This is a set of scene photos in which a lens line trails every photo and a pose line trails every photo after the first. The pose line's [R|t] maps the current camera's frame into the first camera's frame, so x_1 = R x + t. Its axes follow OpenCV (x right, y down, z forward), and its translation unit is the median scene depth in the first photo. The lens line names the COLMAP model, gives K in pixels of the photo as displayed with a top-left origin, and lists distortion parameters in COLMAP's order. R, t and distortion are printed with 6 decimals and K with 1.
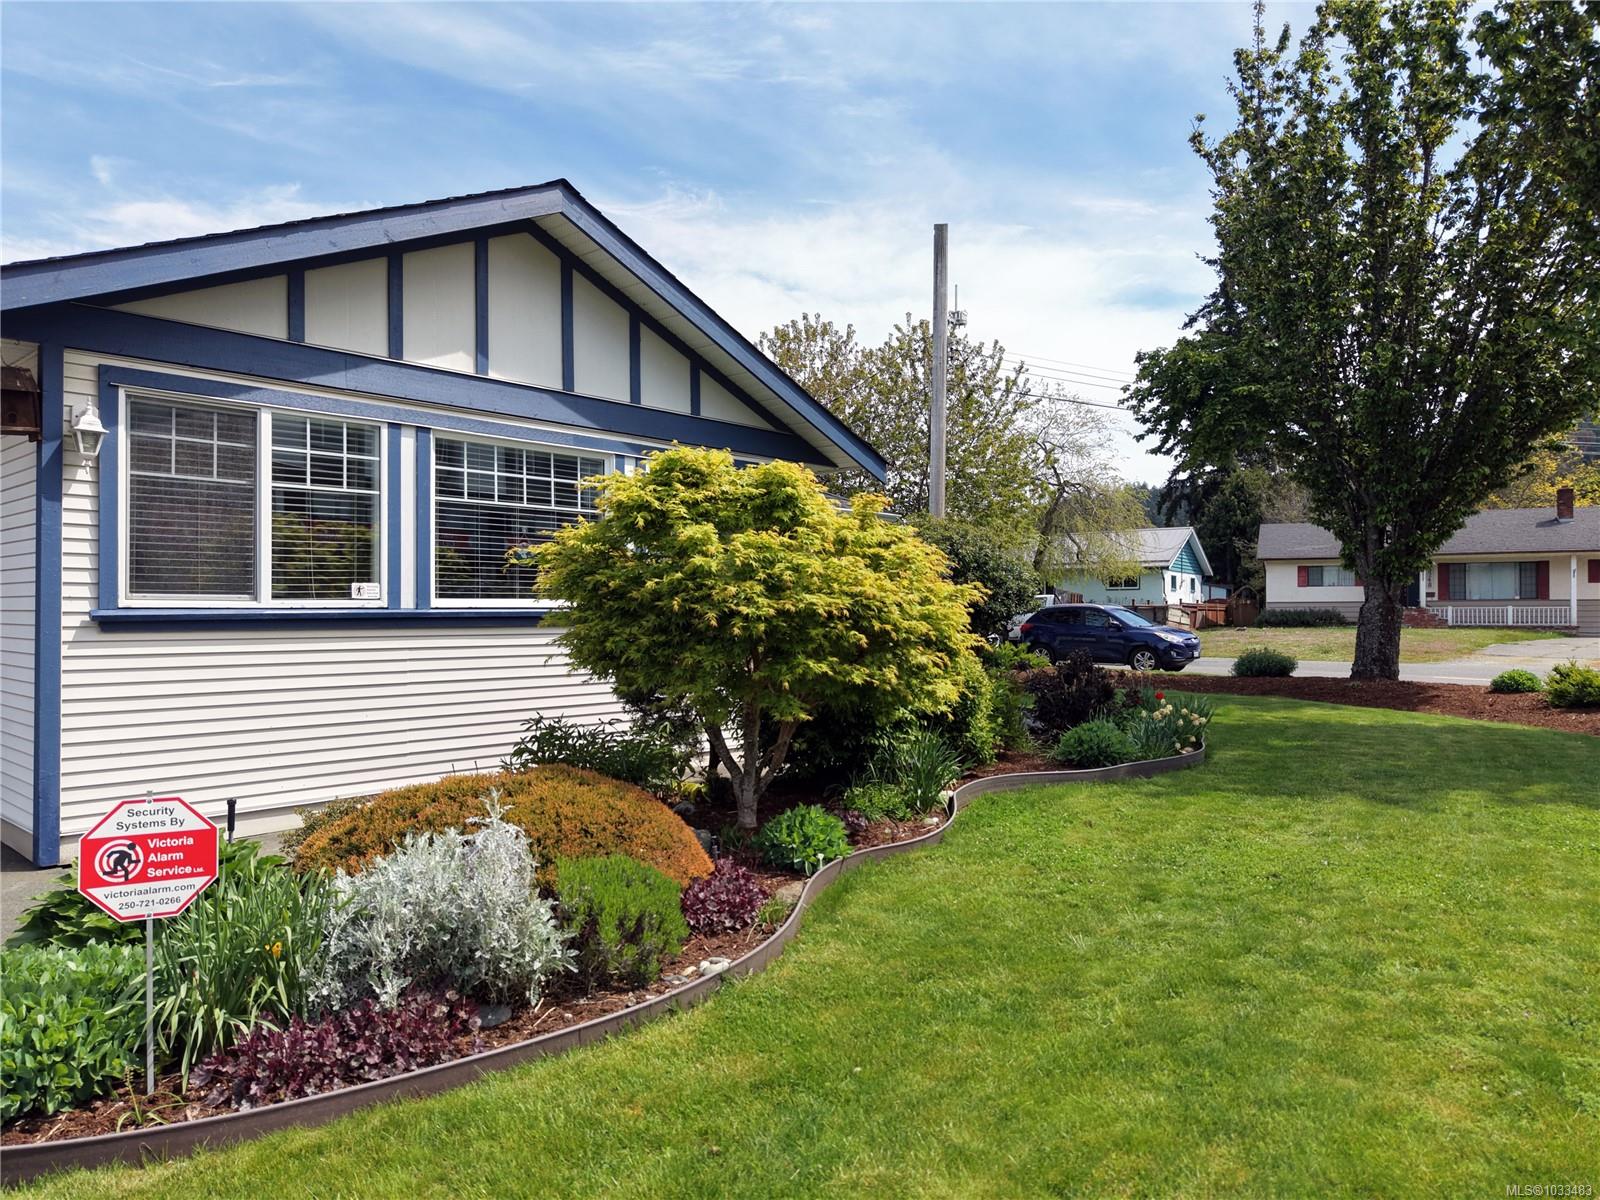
lens RADIAL K [[1072.4, 0, 801.7], [0, 1072.4, 609.1], [0, 0, 1]] dist [0.026664, -0.027123]
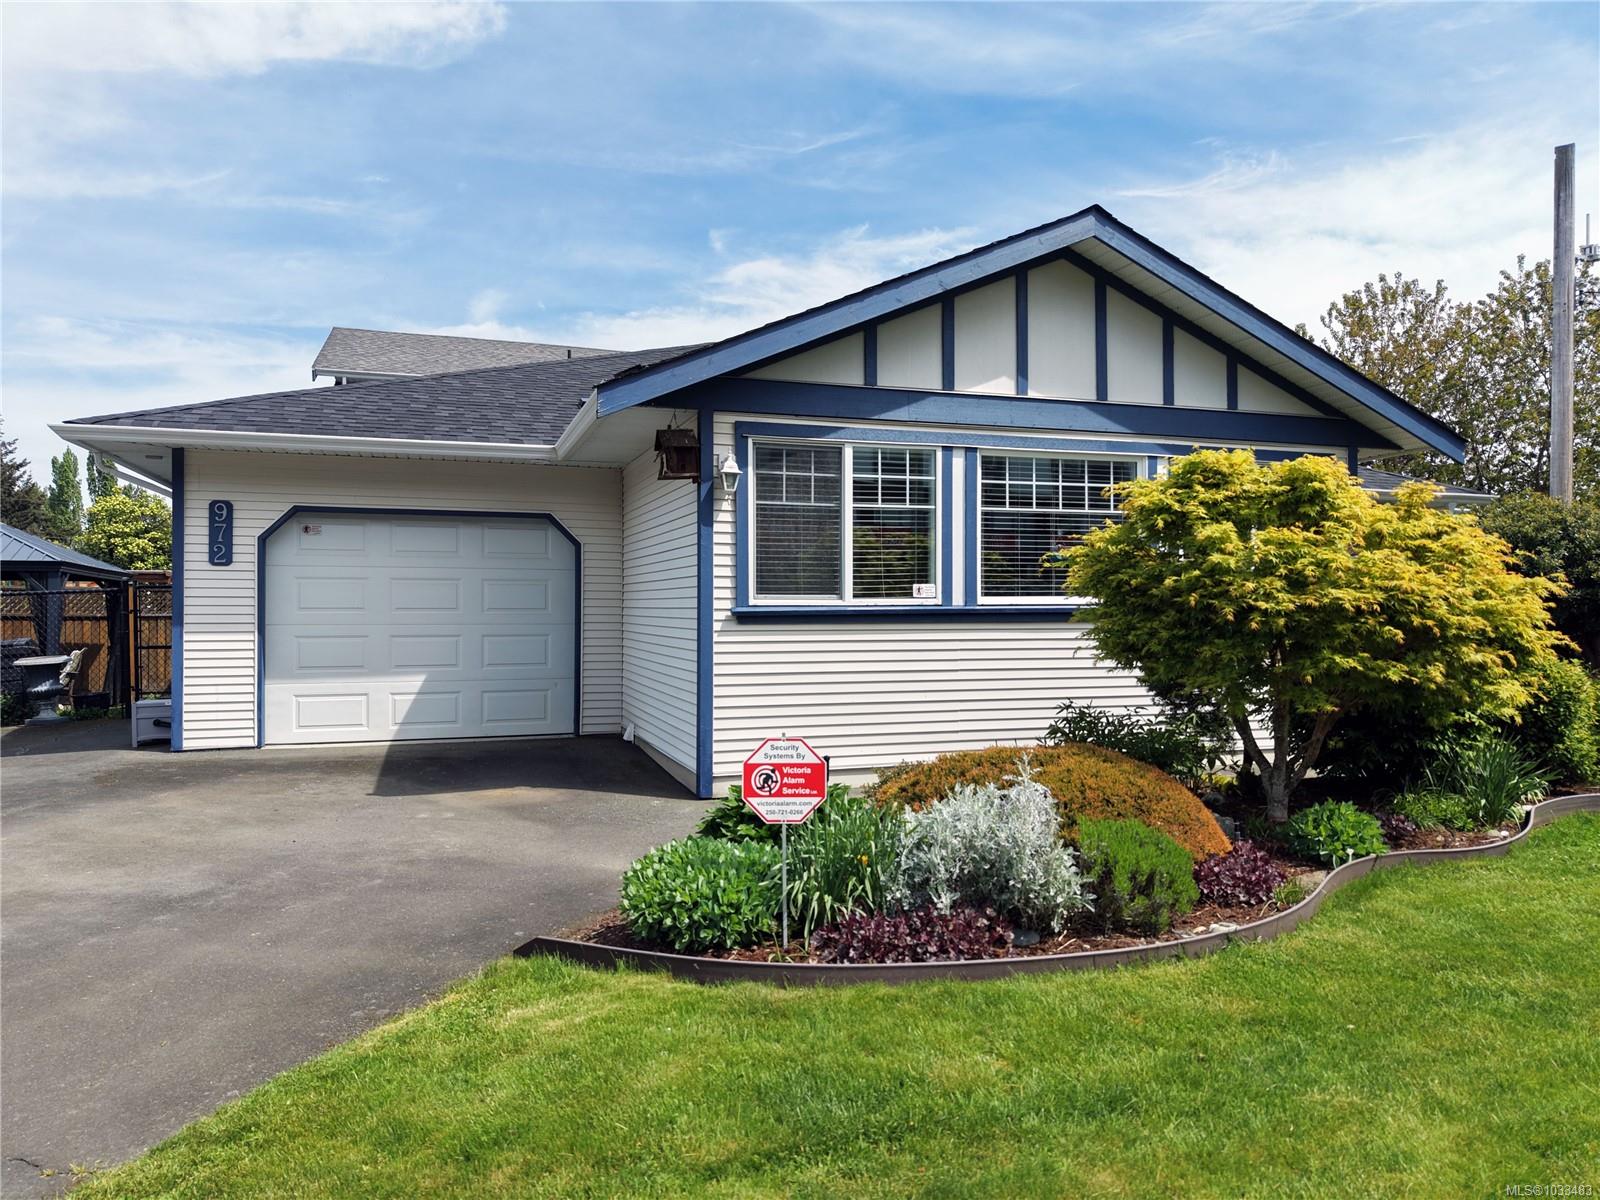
lens RADIAL K [[1072.4, 0, 793.7], [0, 1072.4, 608.7], [0, 0, 1]] dist [0.026664, -0.027123]
pose [[0.874697, -0.003314, -0.484659, 0.044495], [0.004047, 0.999992, 0.000466, 0.001663], [0.484654, -0.002369, 0.874703, -0.111095]]
